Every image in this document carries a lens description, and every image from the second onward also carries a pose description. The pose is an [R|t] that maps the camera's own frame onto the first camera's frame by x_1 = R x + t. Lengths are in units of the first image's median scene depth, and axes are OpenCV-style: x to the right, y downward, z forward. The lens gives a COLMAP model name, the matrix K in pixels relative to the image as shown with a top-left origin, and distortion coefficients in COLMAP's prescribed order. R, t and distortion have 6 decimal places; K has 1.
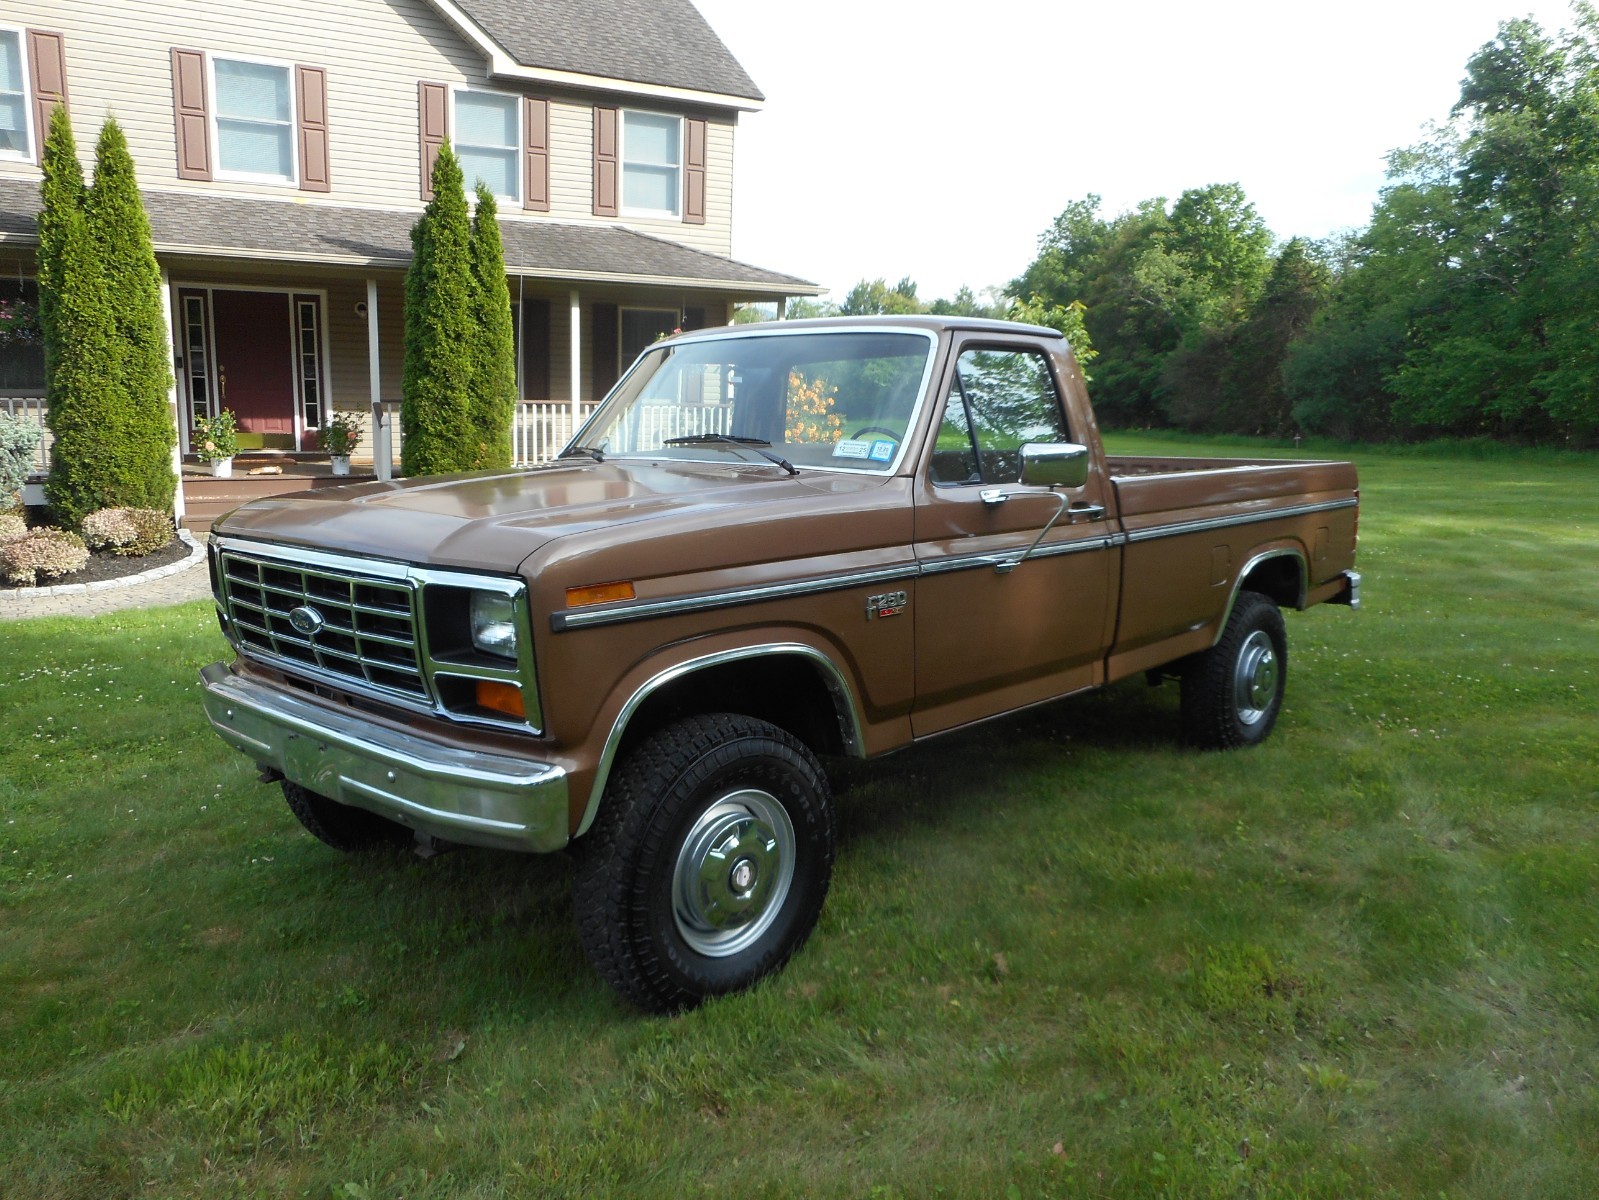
lens RADIAL K [[1209.9, 0, 799.5], [0, 1209.9, 600.0], [0, 0, 1]] dist [0.018616, -0.001722]
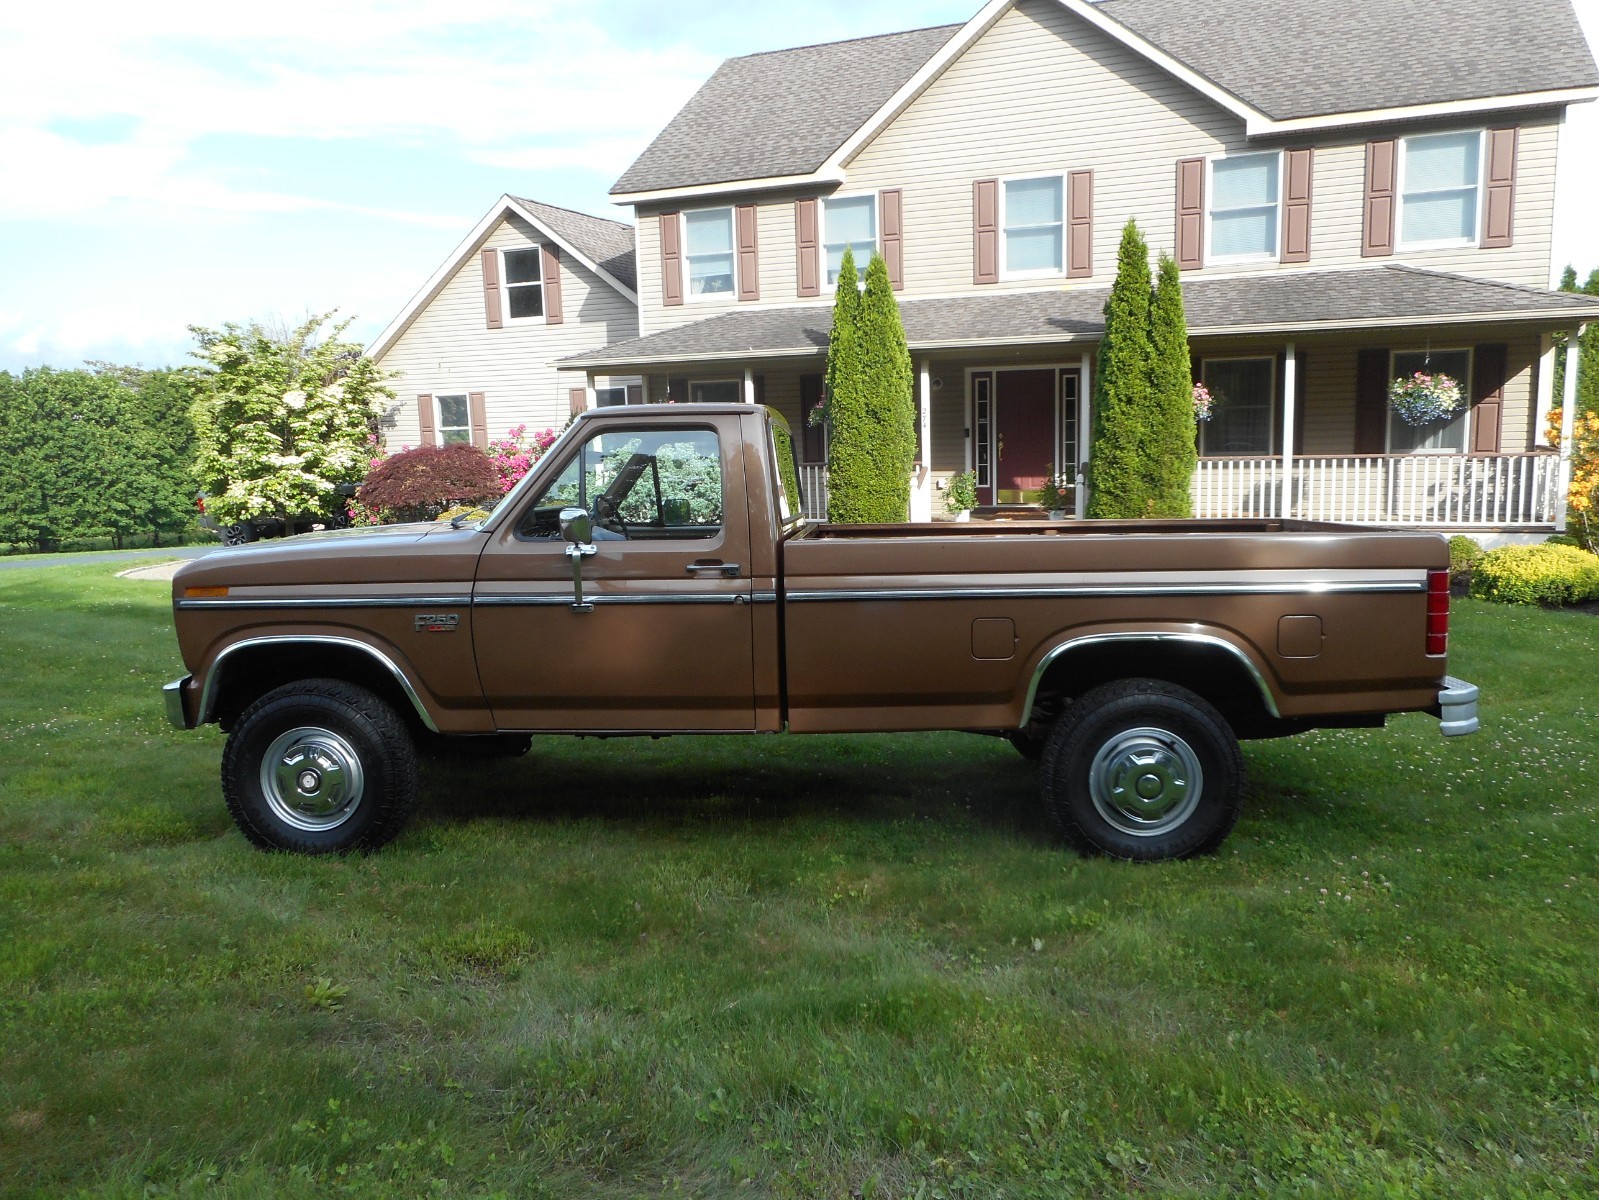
lens RADIAL K [[1209.9, 0, 799.5], [0, 1209.9, 600.0], [0, 0, 1]] dist [0.018616, -0.001722]
pose [[0.651791, 0.068292, -0.755317, 0.396529], [-0.100063, 0.994975, 0.003613, -0.019620], [0.751768, 0.073224, 0.655349, 0.110828]]
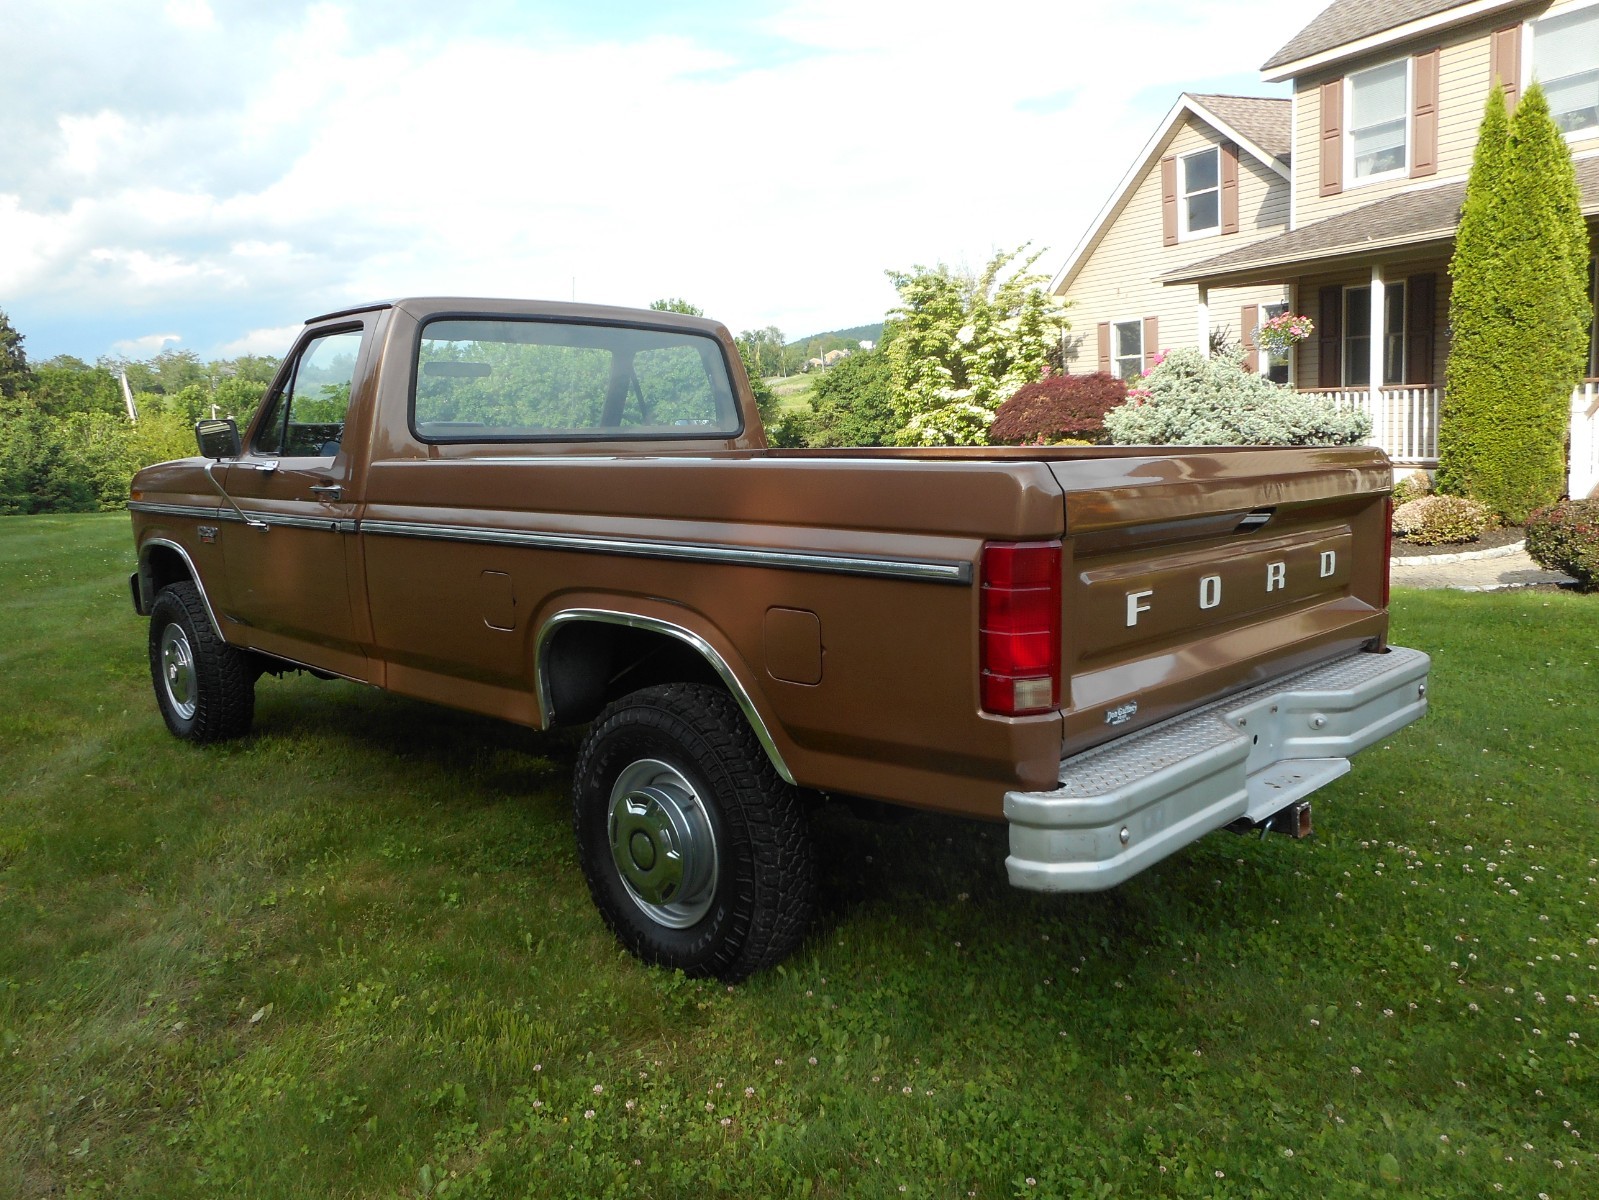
lens RADIAL K [[1209.9, 0, 799.5], [0, 1209.9, 600.0], [0, 0, 1]] dist [0.018616, -0.001722]
pose [[0.012318, 0.141526, -0.989858, 0.419056], [-0.135163, 0.981083, 0.138590, -0.059404], [0.990747, 0.132085, 0.031214, 0.468396]]
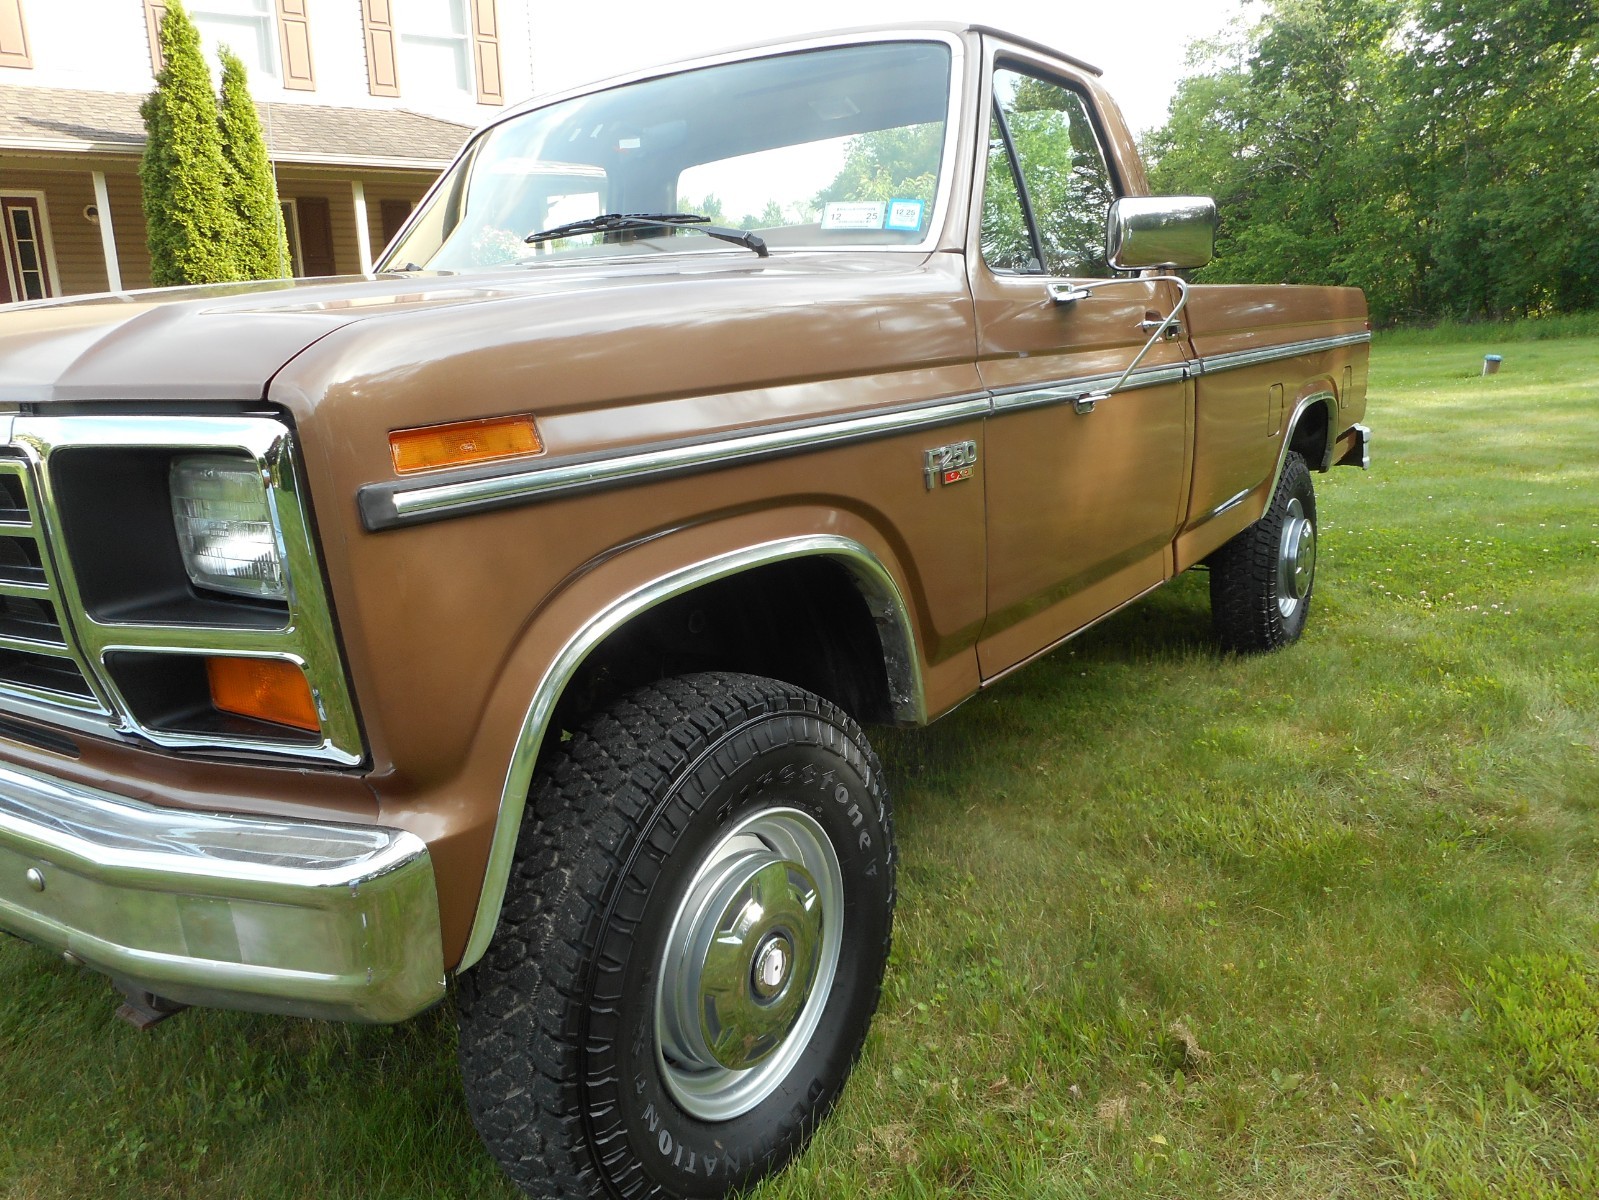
lens RADIAL K [[1208.1, 0, 799.5], [0, 1208.1, 600.0], [0, 0, 1]] dist [0.027846, -0.002406]
pose [[0.987190, -0.082687, 0.136448, -0.024436], [0.074284, 0.995079, 0.065578, 0.007278], [-0.141199, -0.054602, 0.988474, 0.119676]]
